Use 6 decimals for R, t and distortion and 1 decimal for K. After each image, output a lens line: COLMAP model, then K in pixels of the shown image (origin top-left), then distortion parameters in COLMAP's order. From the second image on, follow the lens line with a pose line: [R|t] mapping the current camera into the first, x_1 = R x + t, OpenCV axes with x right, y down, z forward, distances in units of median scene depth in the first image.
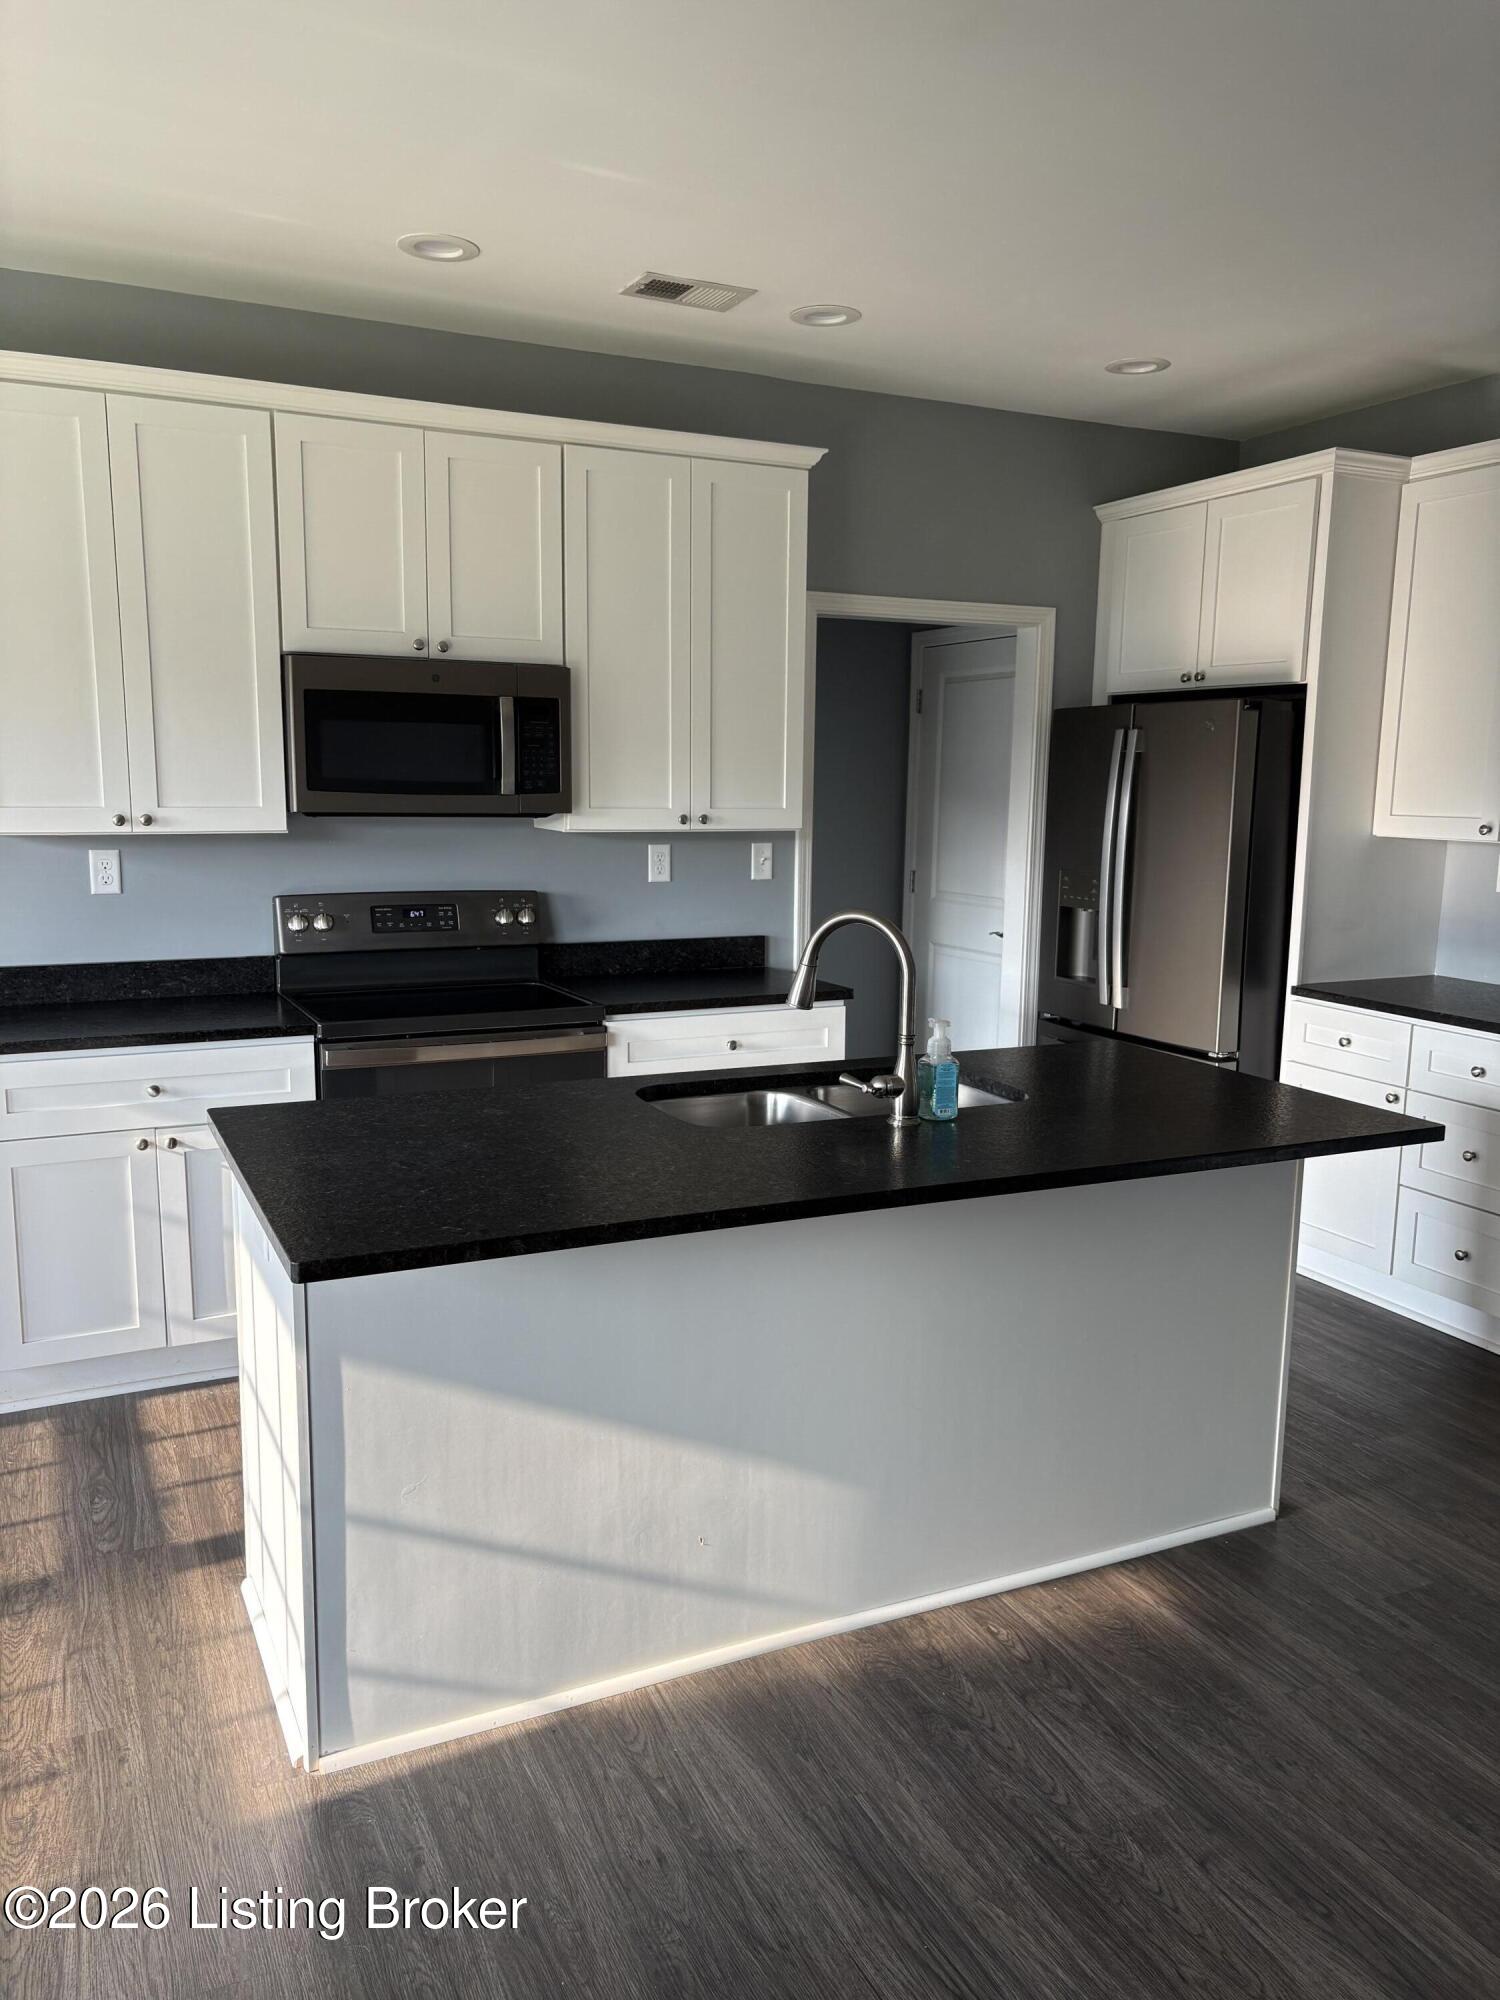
lens RADIAL K [[1496.8, 0, 749.1], [0, 1496.8, 999.2], [0, 0, 1]] dist [0.003167, -0.002535]
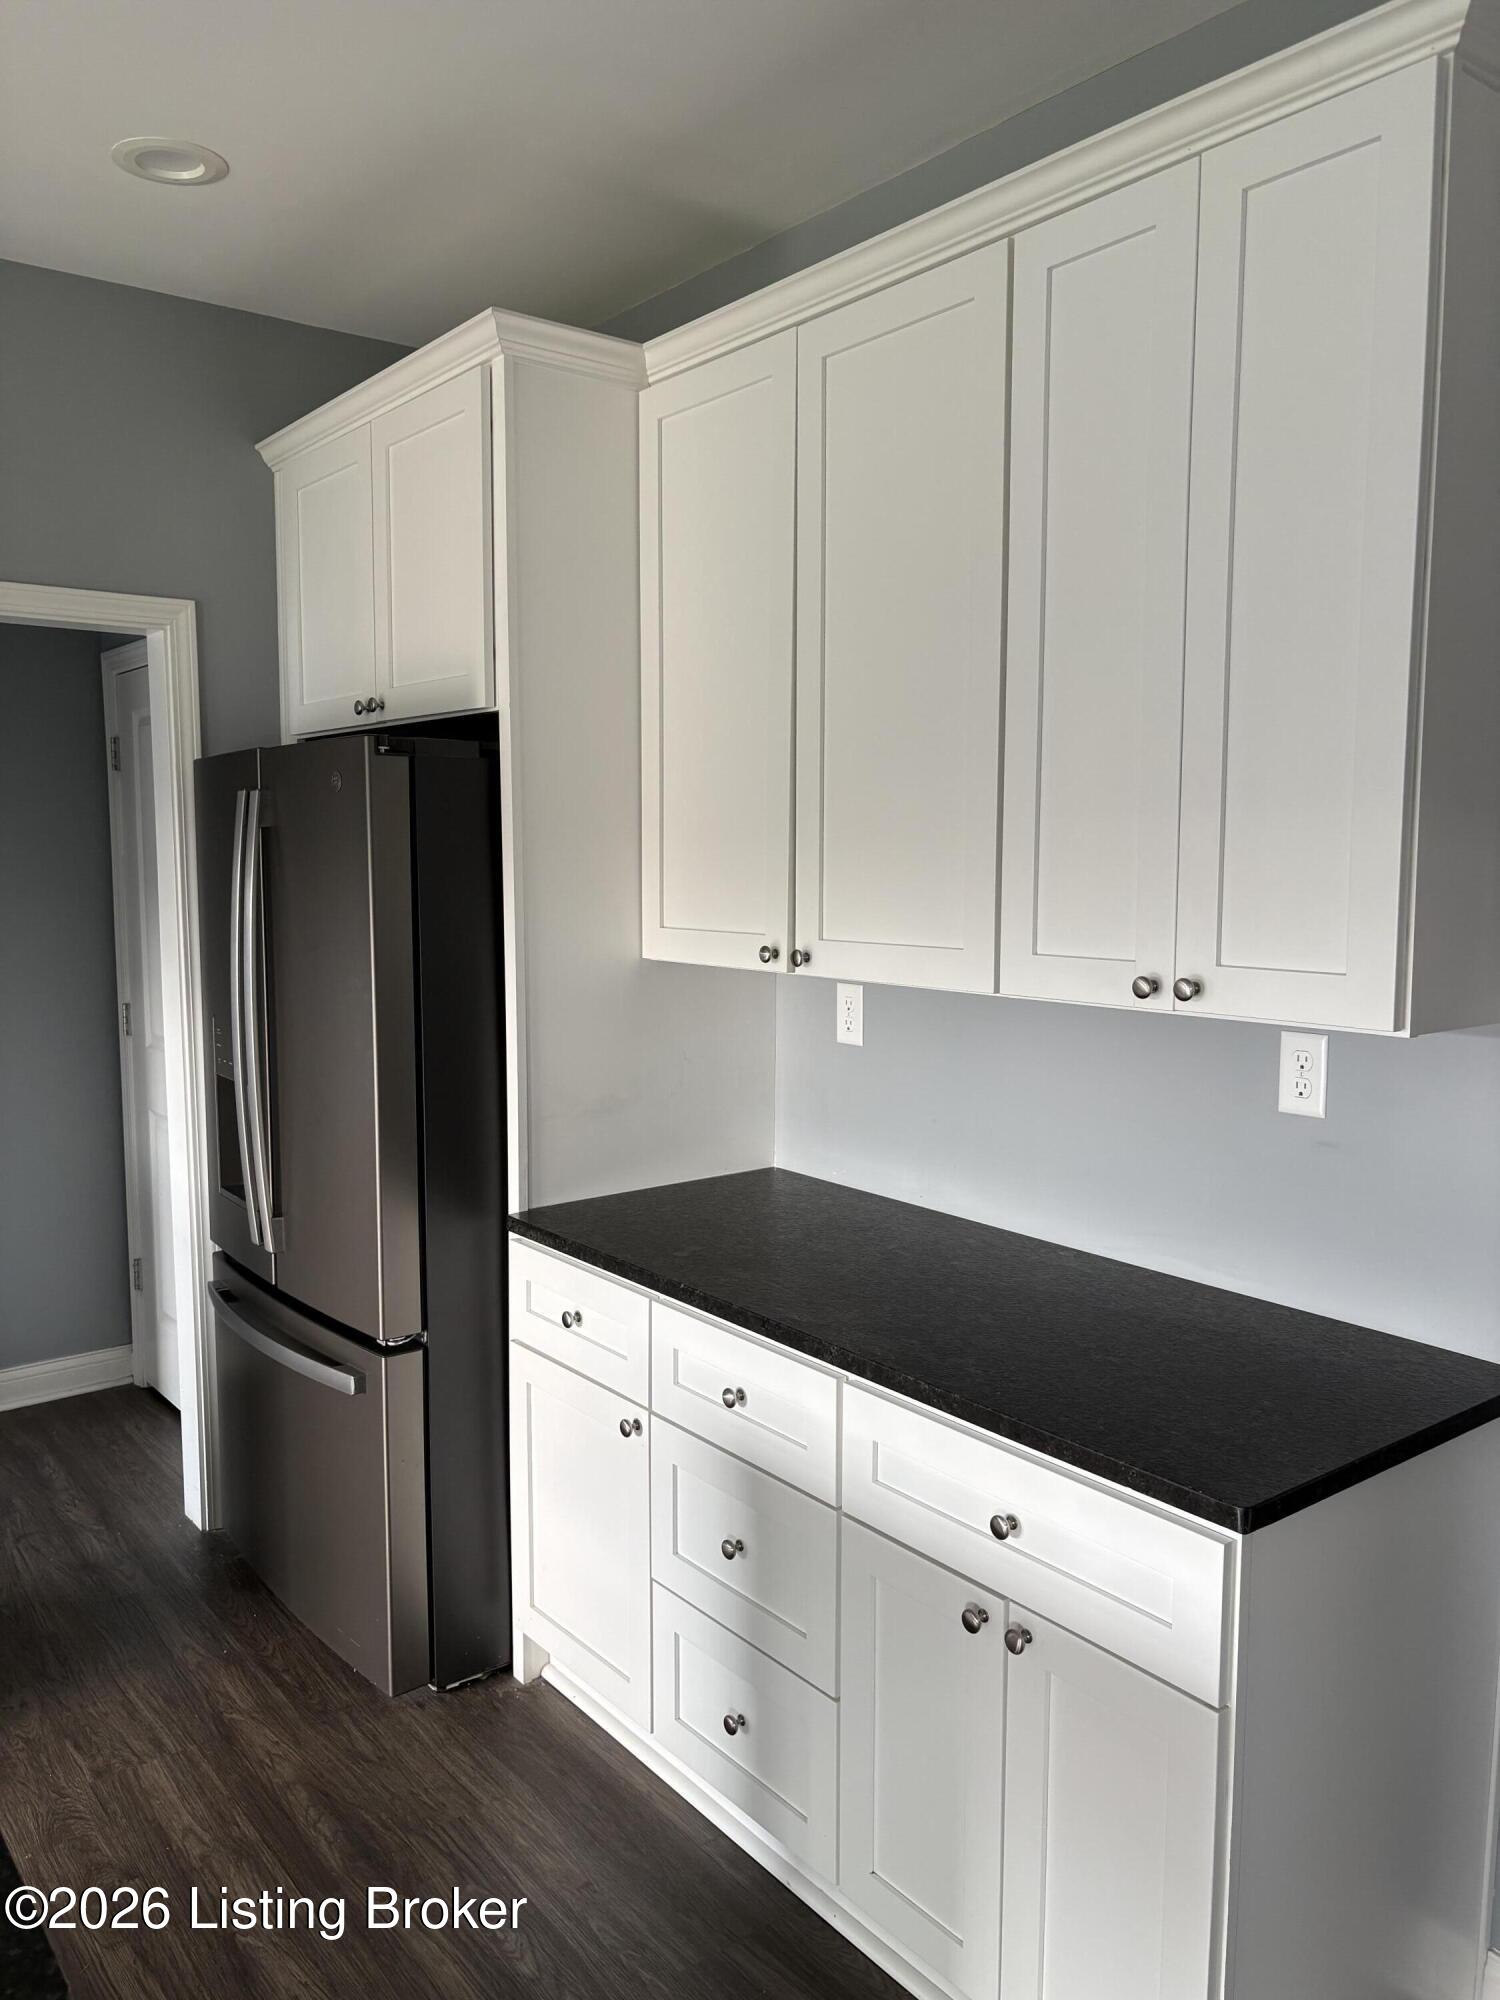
lens RADIAL K [[1496.8, 0, 752.9], [0, 1496.8, 993.2], [0, 0, 1]] dist [0.003167, -0.002535]
pose [[0.979434, -0.033961, 0.198885, 0.349945], [0.043808, 0.998011, -0.045323, -0.067775], [-0.196950, 0.053104, 0.978974, 0.403633]]
